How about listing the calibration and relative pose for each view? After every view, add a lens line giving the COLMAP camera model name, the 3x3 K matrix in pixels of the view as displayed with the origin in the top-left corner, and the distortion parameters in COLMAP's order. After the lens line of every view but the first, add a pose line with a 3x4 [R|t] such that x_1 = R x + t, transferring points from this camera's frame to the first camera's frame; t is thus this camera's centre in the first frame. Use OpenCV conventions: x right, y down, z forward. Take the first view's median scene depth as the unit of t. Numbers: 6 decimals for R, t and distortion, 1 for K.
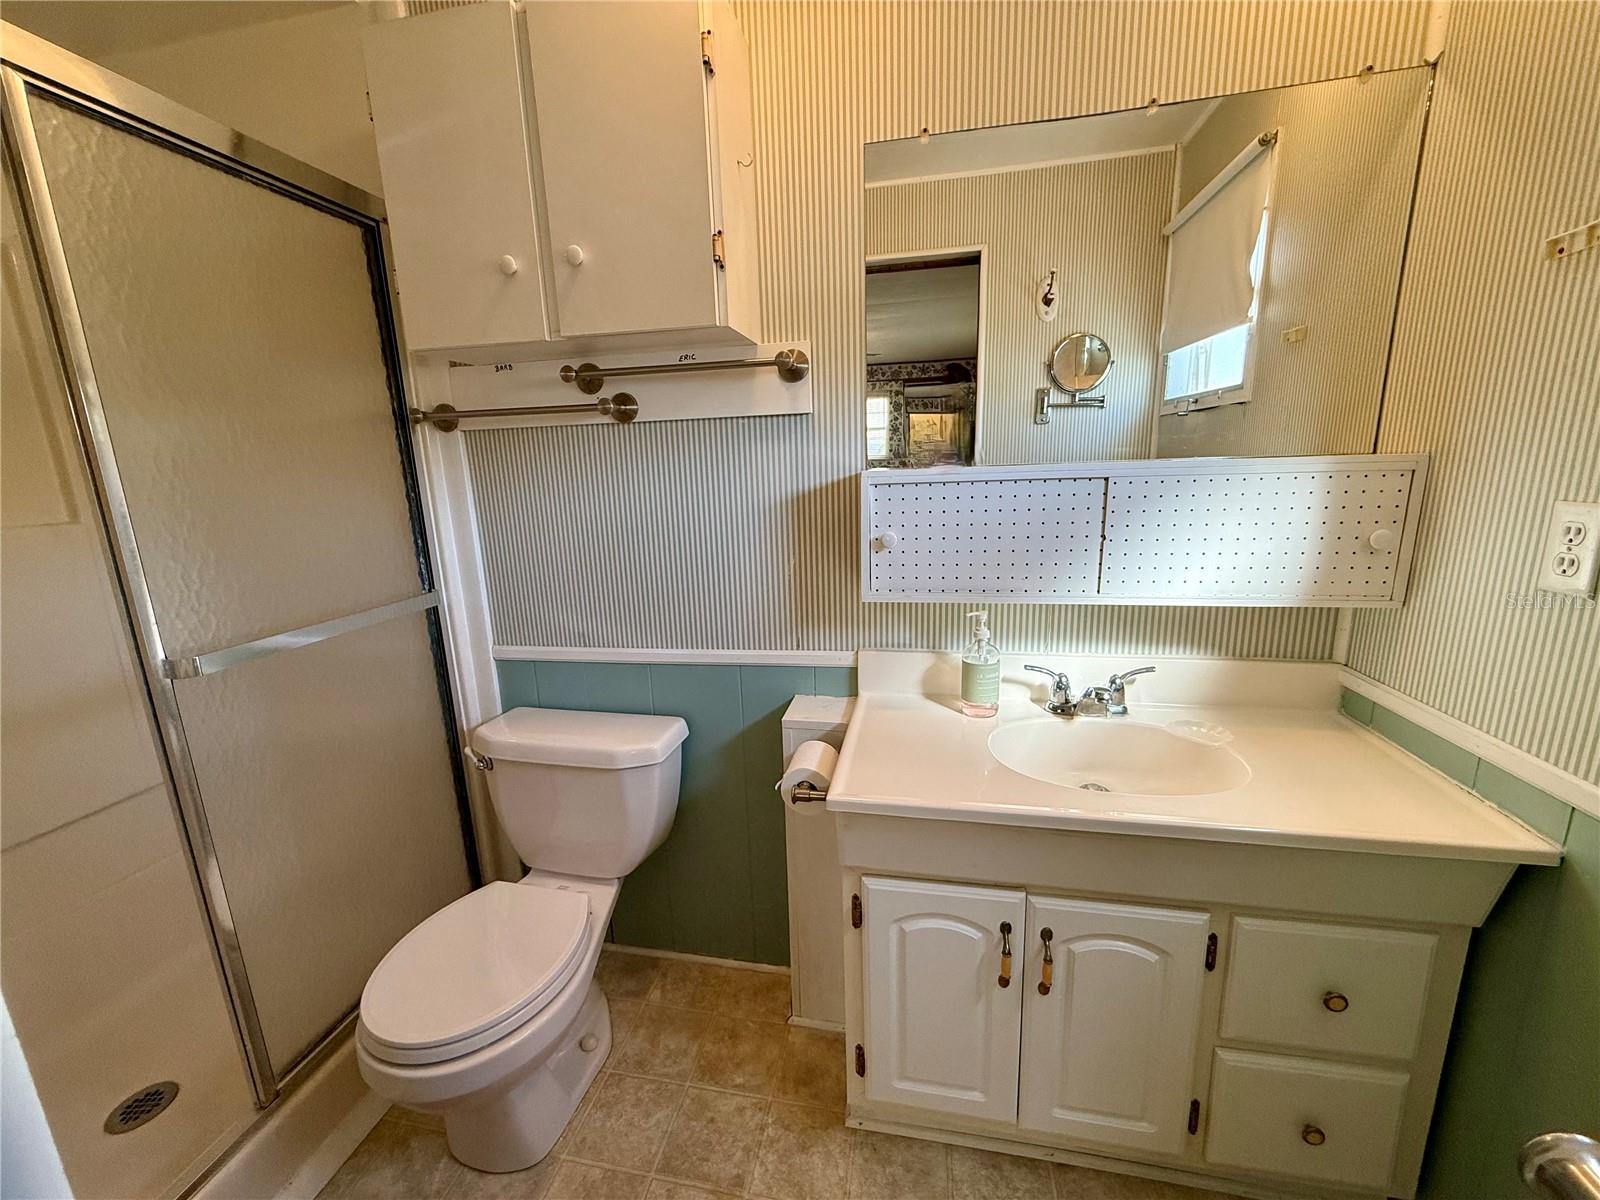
lens RADIAL K [[638.6, 0, 796.8], [0, 638.6, 601.5], [0, 0, 1]] dist [-0.001674, 0.000475]
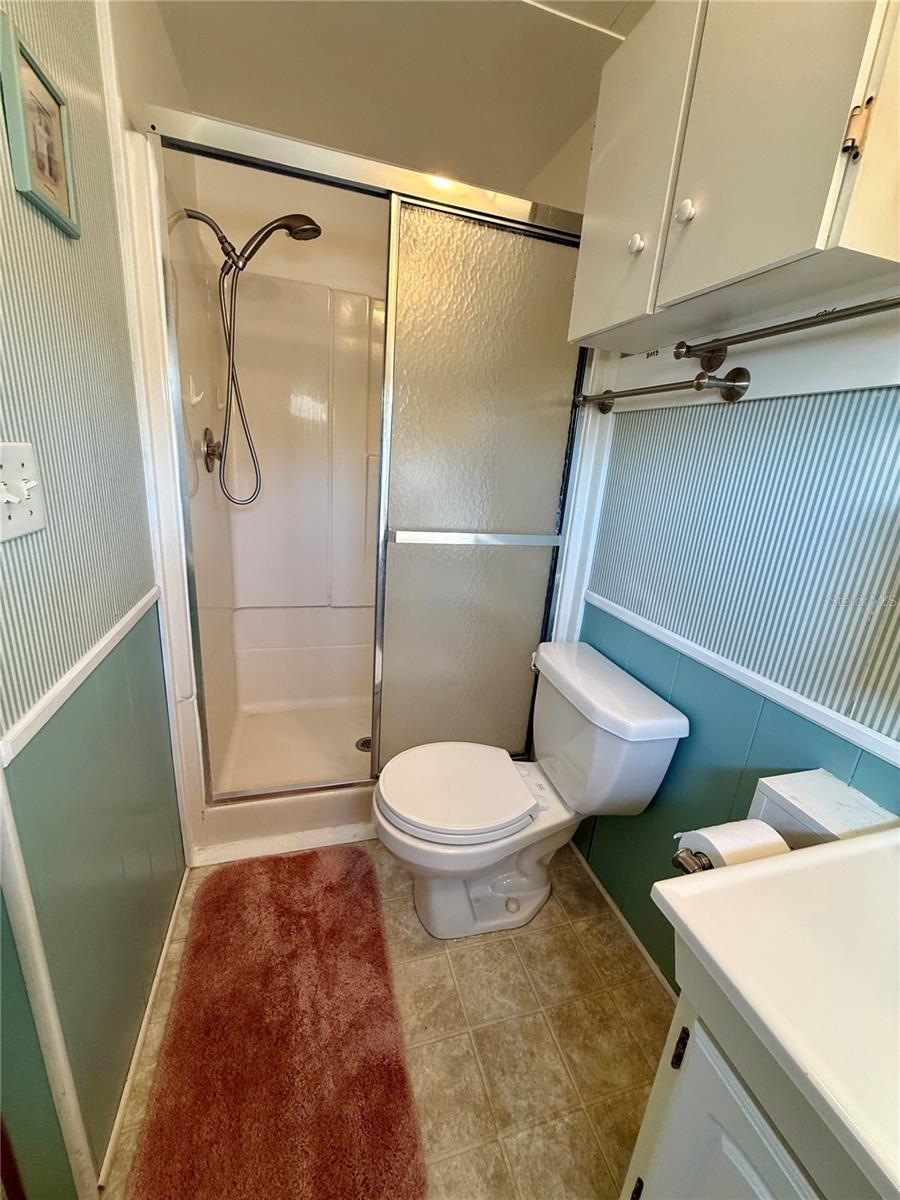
lens RADIAL K [[478.9, 0, 450.0], [0, 478.9, 596.4], [0, 0, 1]] dist [-0.001674, 0.000475]
pose [[0.464185, 0.317087, -0.827036, 0.208211], [-0.280340, 0.938318, 0.202408, -0.037255], [0.840203, 0.137897, 0.524445, 0.321580]]
